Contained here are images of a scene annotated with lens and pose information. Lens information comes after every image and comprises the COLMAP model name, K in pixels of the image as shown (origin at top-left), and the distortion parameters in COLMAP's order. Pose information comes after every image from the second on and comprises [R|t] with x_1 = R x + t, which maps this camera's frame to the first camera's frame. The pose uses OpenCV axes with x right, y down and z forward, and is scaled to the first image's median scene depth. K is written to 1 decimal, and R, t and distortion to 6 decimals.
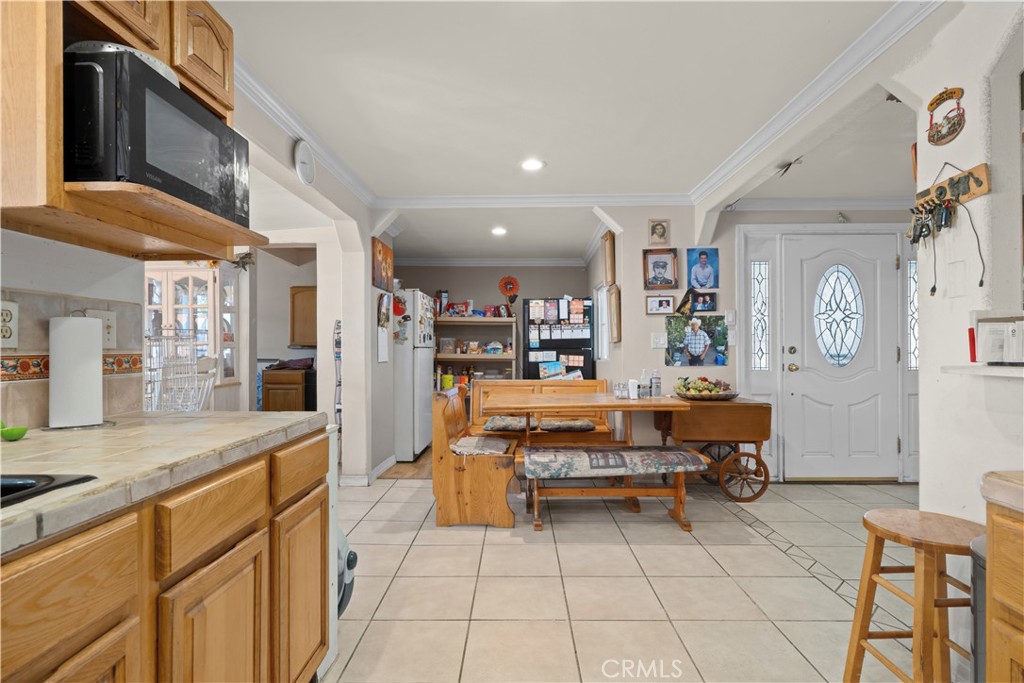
lens RADIAL K [[519.3, 0, 511.2], [0, 519.3, 345.0], [0, 0, 1]] dist [-0.007405, 0.000405]
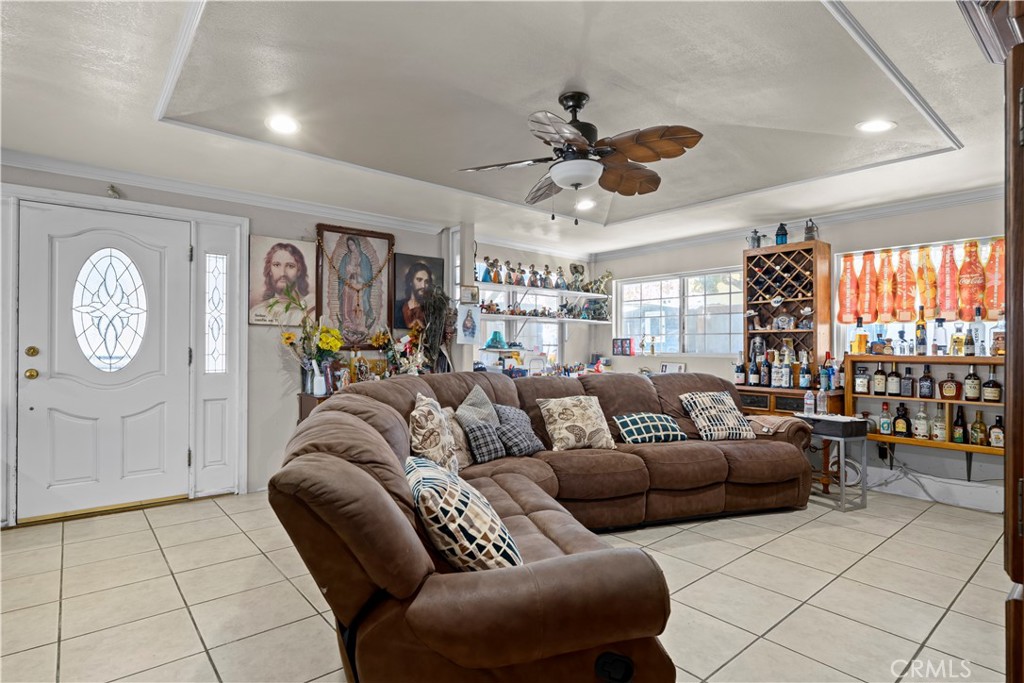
lens RADIAL K [[519.3, 0, 511.0], [0, 519.3, 341.3], [0, 0, 1]] dist [-0.007405, 0.000405]
pose [[0.758692, 0.012218, 0.651335, 0.624544], [-0.007675, 0.999922, -0.009817, -0.002986], [-0.651404, 0.002449, 0.758727, -0.046434]]
